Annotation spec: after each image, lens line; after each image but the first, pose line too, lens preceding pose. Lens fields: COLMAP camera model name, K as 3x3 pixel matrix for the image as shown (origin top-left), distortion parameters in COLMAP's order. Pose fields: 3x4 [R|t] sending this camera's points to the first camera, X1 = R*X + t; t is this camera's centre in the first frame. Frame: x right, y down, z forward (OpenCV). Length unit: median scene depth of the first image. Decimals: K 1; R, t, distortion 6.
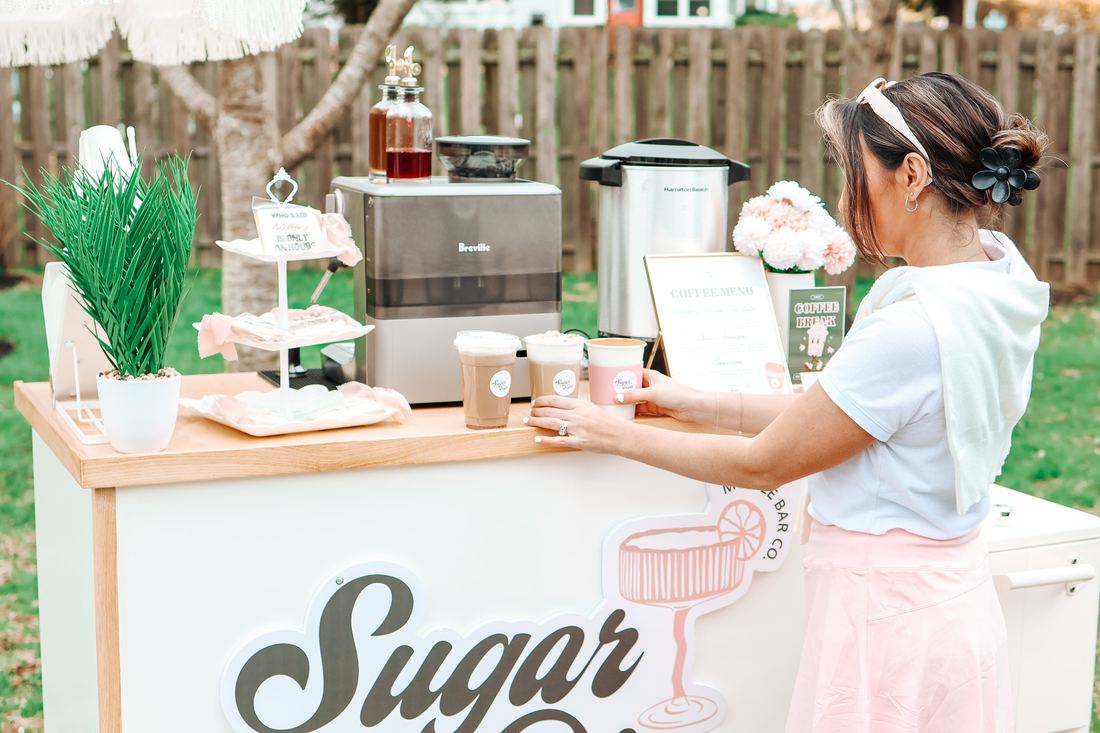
lens RADIAL K [[1795.4, 0, 552.3], [0, 1795.4, 355.7], [0, 0, 1]] dist [-0.060160, 0.000000]
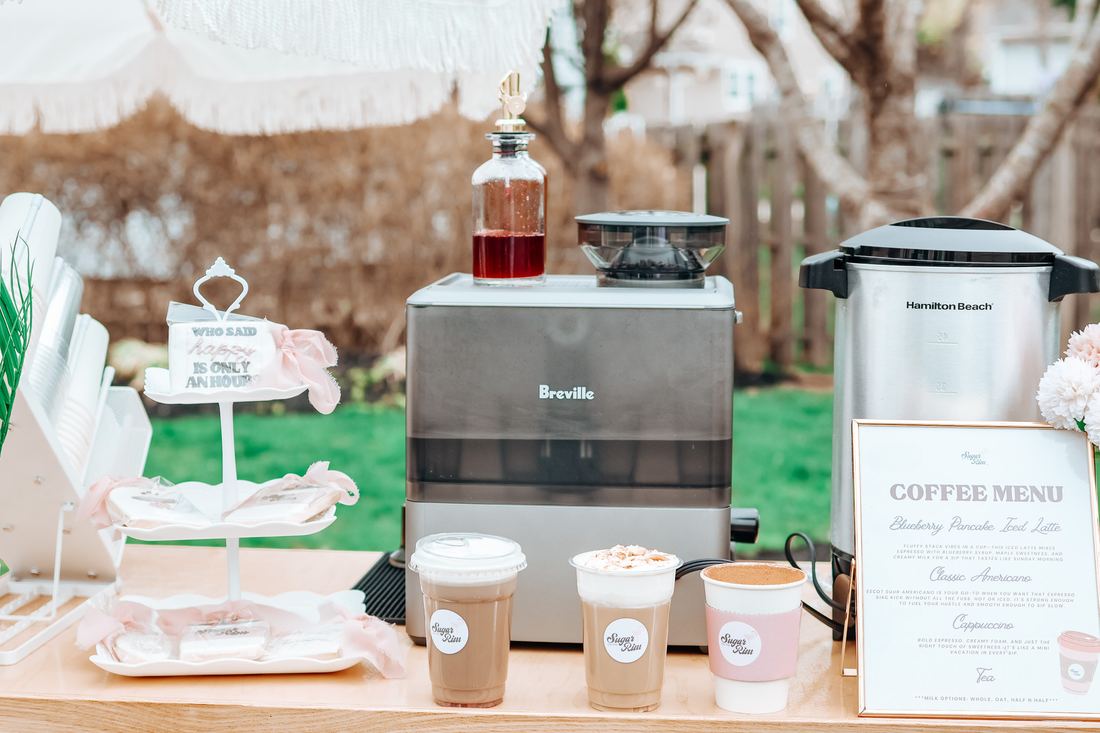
lens RADIAL K [[1795.4, 0, 555.7], [0, 1795.4, 370.4], [0, 0, 1]] dist [-0.060160, 0.000000]
pose [[0.872552, 0.040981, -0.486798, 0.247249], [-0.063817, 0.997498, -0.030413, -0.048808], [0.484334, 0.057603, 0.872985, 0.463680]]
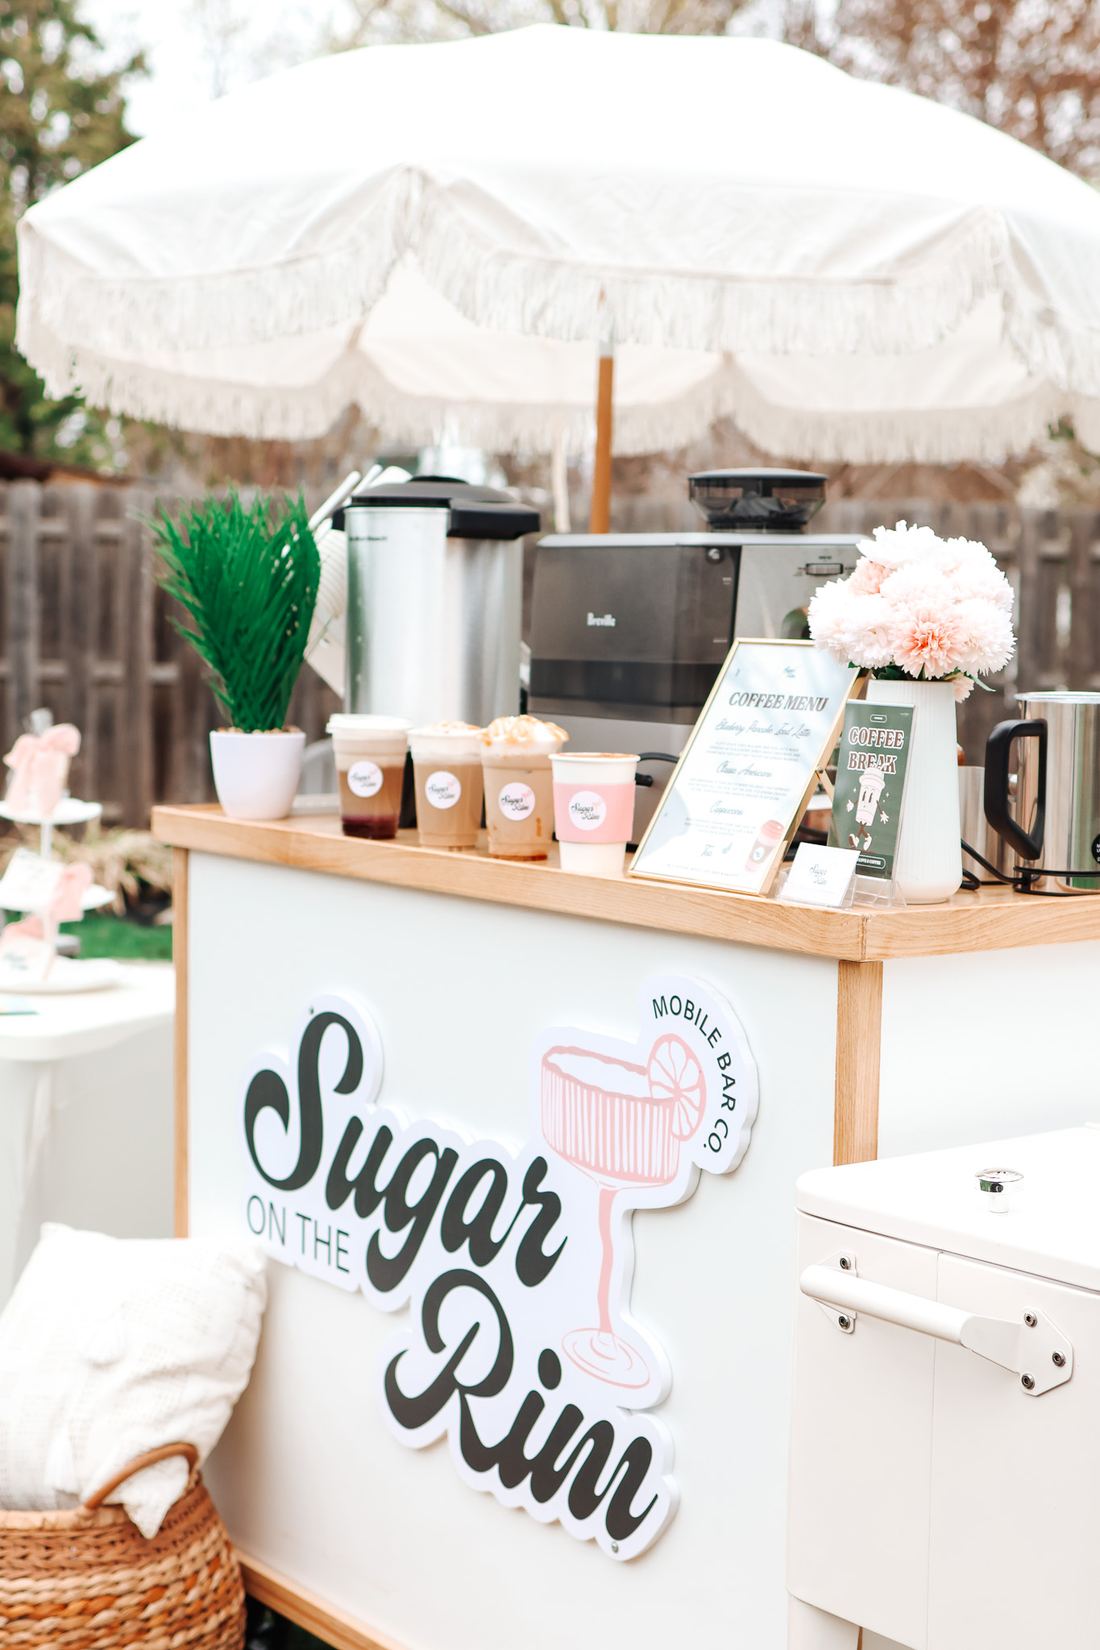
lens RADIAL K [[2693.0, 0, 546.8], [0, 2693.0, 823.3], [0, 0, 1]] dist [-0.060160, 0.000000]
pose [[0.210929, 0.073426, -0.974740, 0.971591], [-0.153805, 0.987247, 0.041086, -0.020041], [0.965325, 0.141253, 0.219532, 0.751976]]
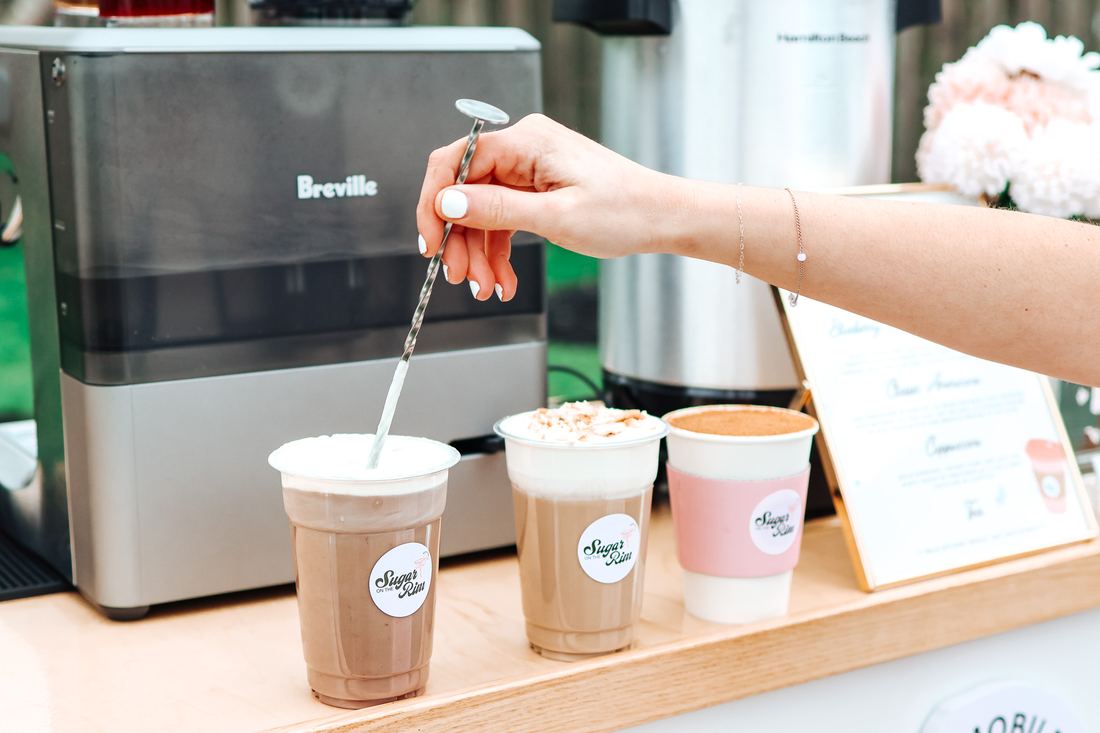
lens RADIAL K [[1795.4, 0, 542.1], [0, 1795.4, 366.3], [0, 0, 1]] dist [-0.060160, 0.000000]
pose [[0.989897, -0.040813, 0.135788, -0.053444], [0.036562, 0.998765, 0.033655, -0.032698], [-0.136994, -0.028350, 0.990166, 0.604294]]
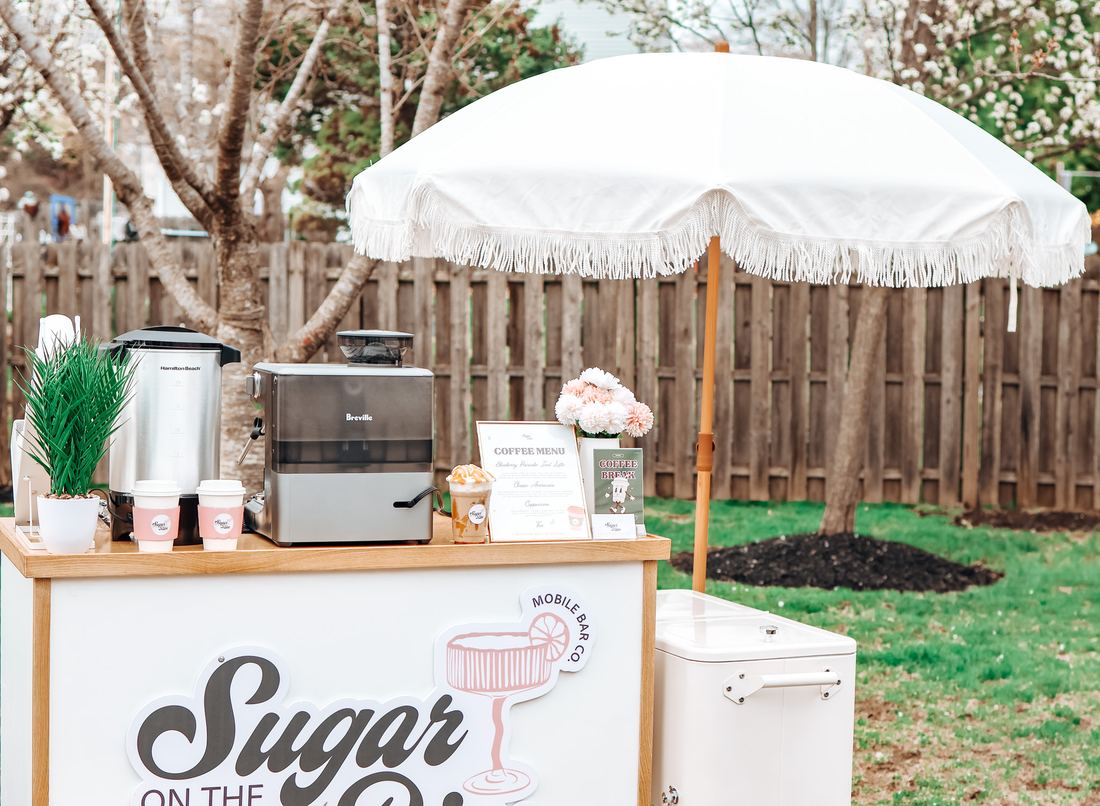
lens RADIAL K [[1951.9, 0, 577.7], [0, 1951.9, 396.5], [0, 0, 1]] dist [-0.049160, 0.000000]
pose [[0.999525, 0.010748, -0.028900, 0.164645], [-0.013747, 0.994306, -0.105673, 0.074129], [0.027600, 0.106020, 0.993981, -0.390017]]
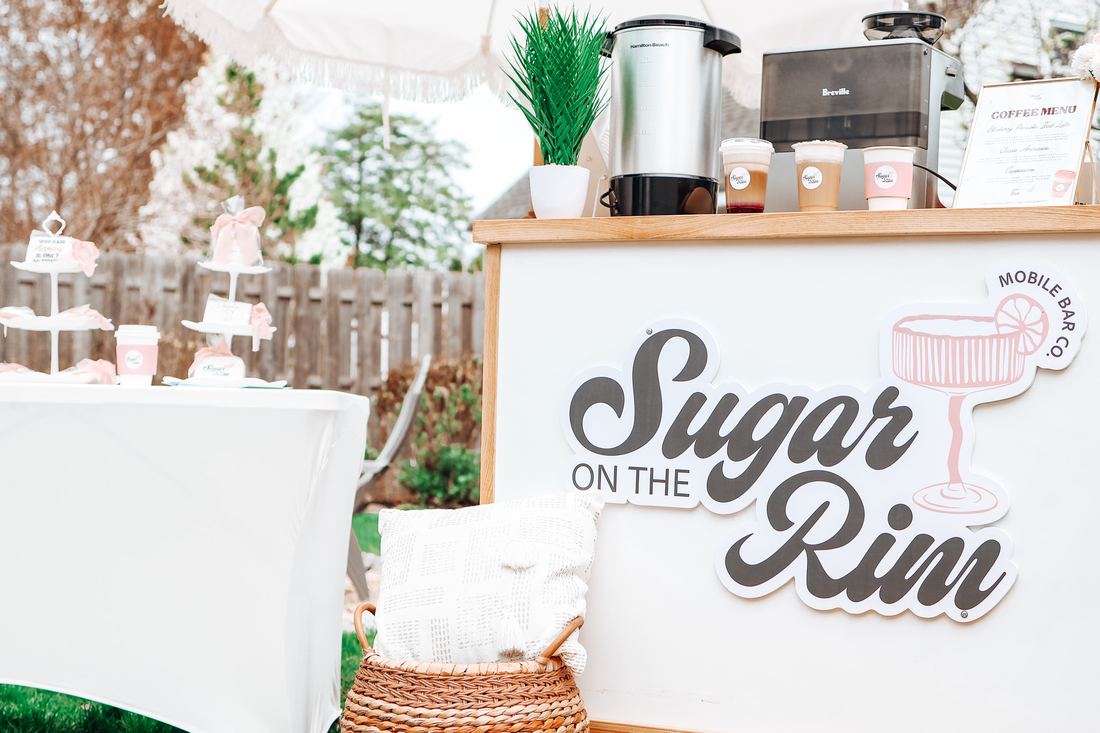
lens RADIAL K [[1795.4, 0, 564.8], [0, 1795.4, 337.9], [0, 0, 1]] dist [-0.060160, 0.000000]
pose [[0.632341, -0.027220, -0.774212, 0.738796], [-0.132167, 0.980940, -0.142437, 0.287486], [0.763332, 0.192394, 0.616691, 0.168293]]
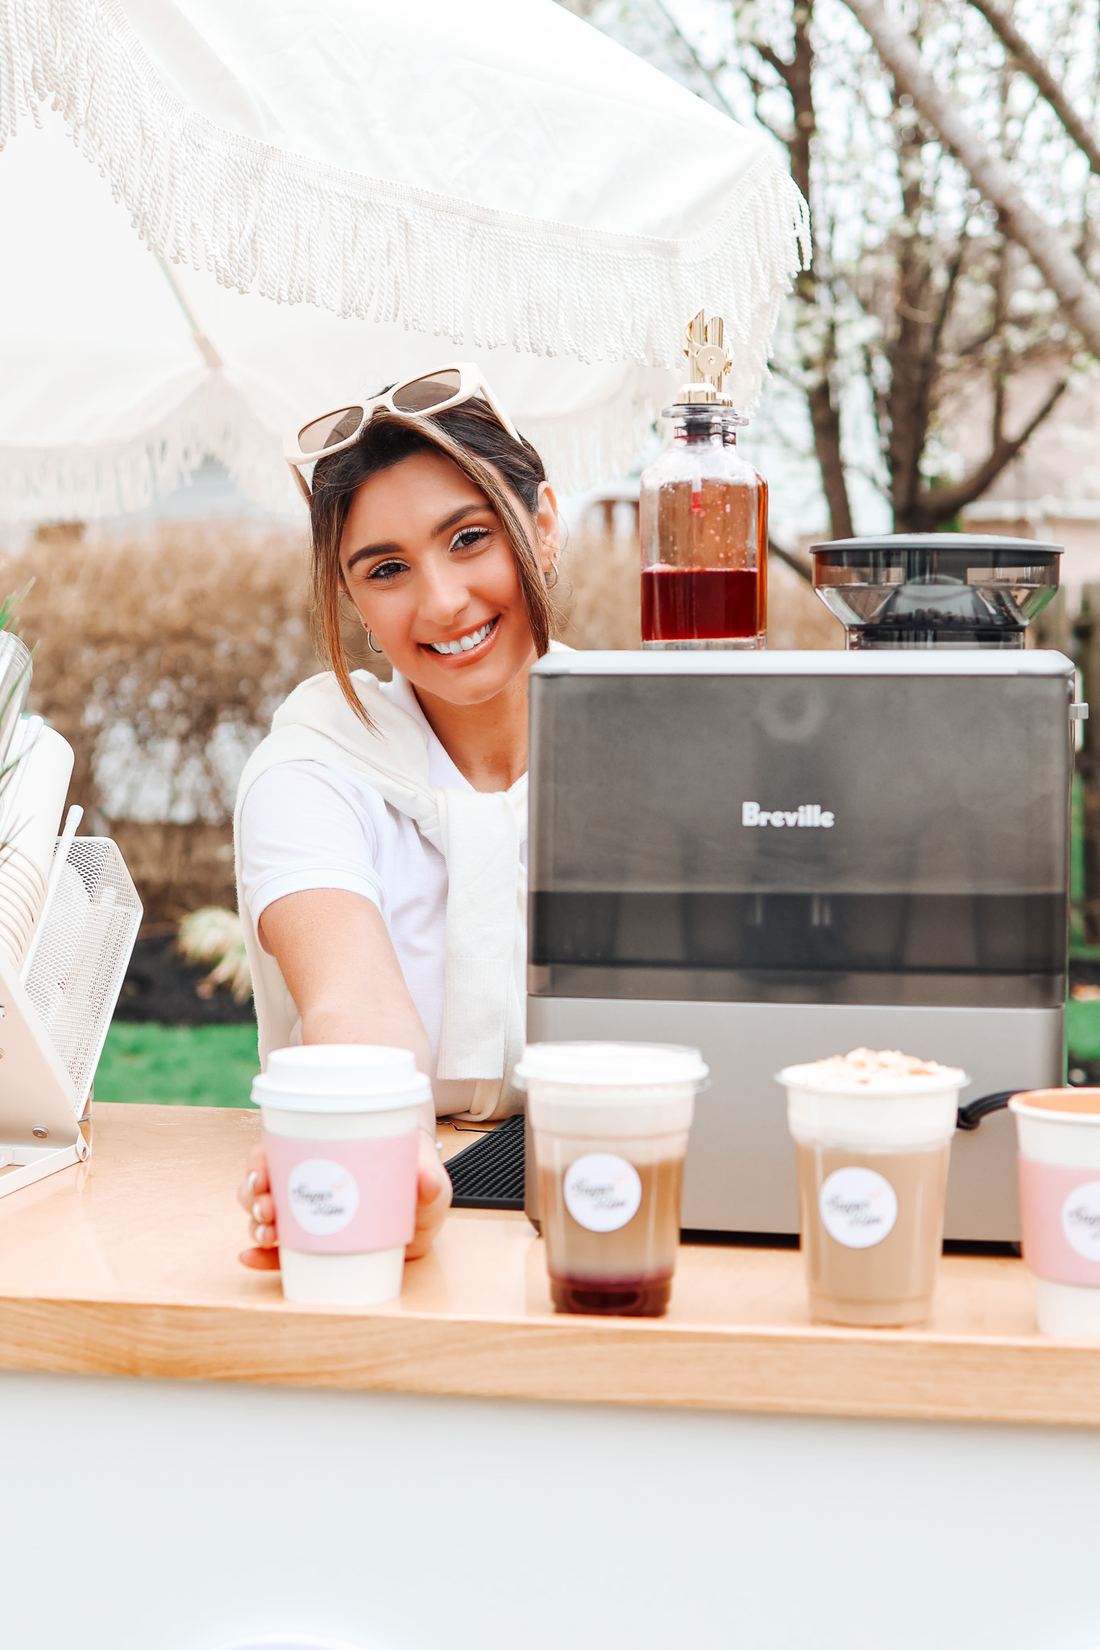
lens RADIAL K [[2693.0, 0, 549.6], [0, 2693.0, 809.6], [0, 0, 1]] dist [-0.060160, 0.000000]
pose [[0.810397, 0.011411, -0.585770, 0.238480], [-0.075496, 0.993509, -0.085093, -0.010817], [0.580997, 0.113183, 0.805998, 0.522882]]
